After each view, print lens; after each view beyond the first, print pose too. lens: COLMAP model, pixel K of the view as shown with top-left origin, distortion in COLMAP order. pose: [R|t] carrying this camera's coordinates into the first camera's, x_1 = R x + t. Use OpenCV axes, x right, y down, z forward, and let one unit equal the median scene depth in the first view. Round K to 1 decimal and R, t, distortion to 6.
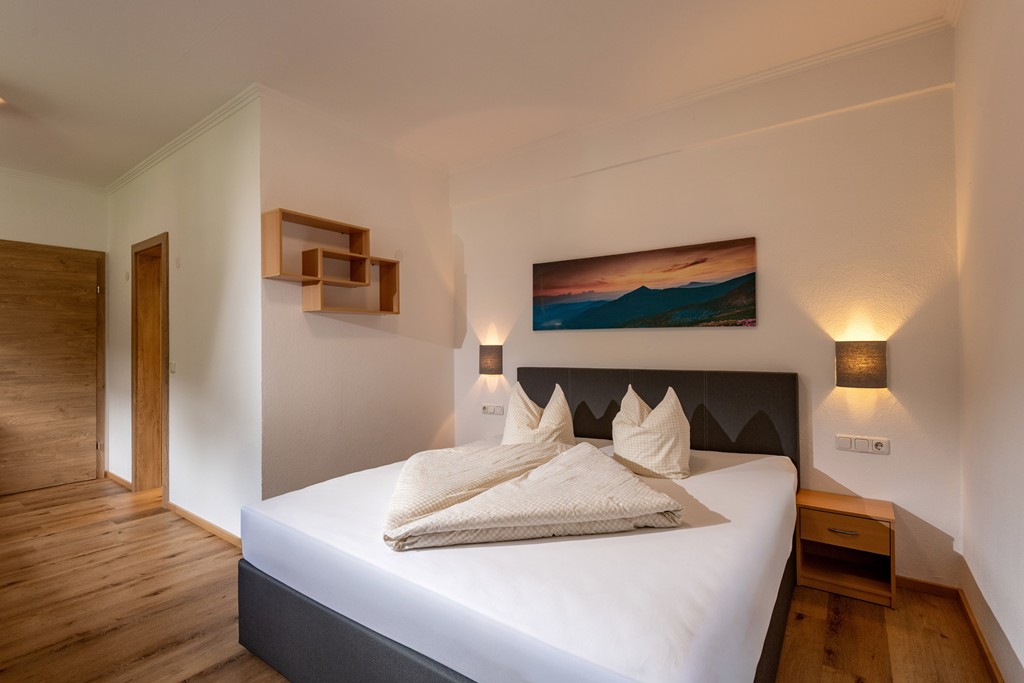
lens RADIAL K [[469.3, 0, 516.5], [0, 469.3, 342.0], [0, 0, 1]] dist [0.002595, -0.001866]
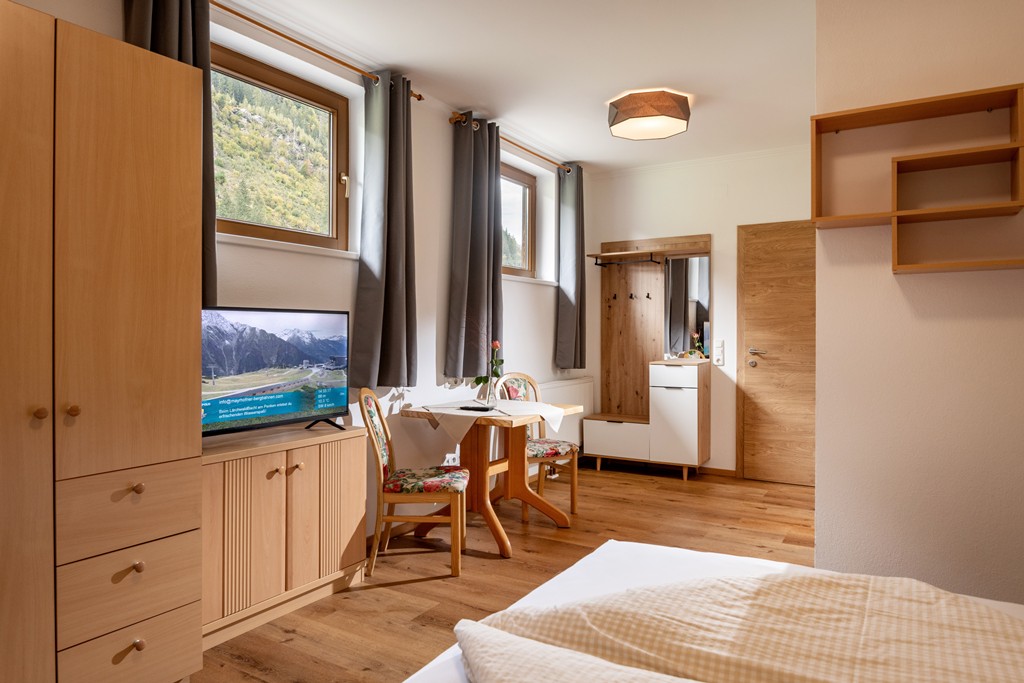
lens RADIAL K [[648.9, 0, 516.0], [0, 648.9, 339.5], [0, 0, 1]] dist [-0.002460, -0.000117]
pose [[0.069189, 0.014828, -0.997493, 0.229311], [0.008463, 0.999845, 0.015450, 0.000818], [0.997568, -0.009510, 0.069053, 0.372620]]
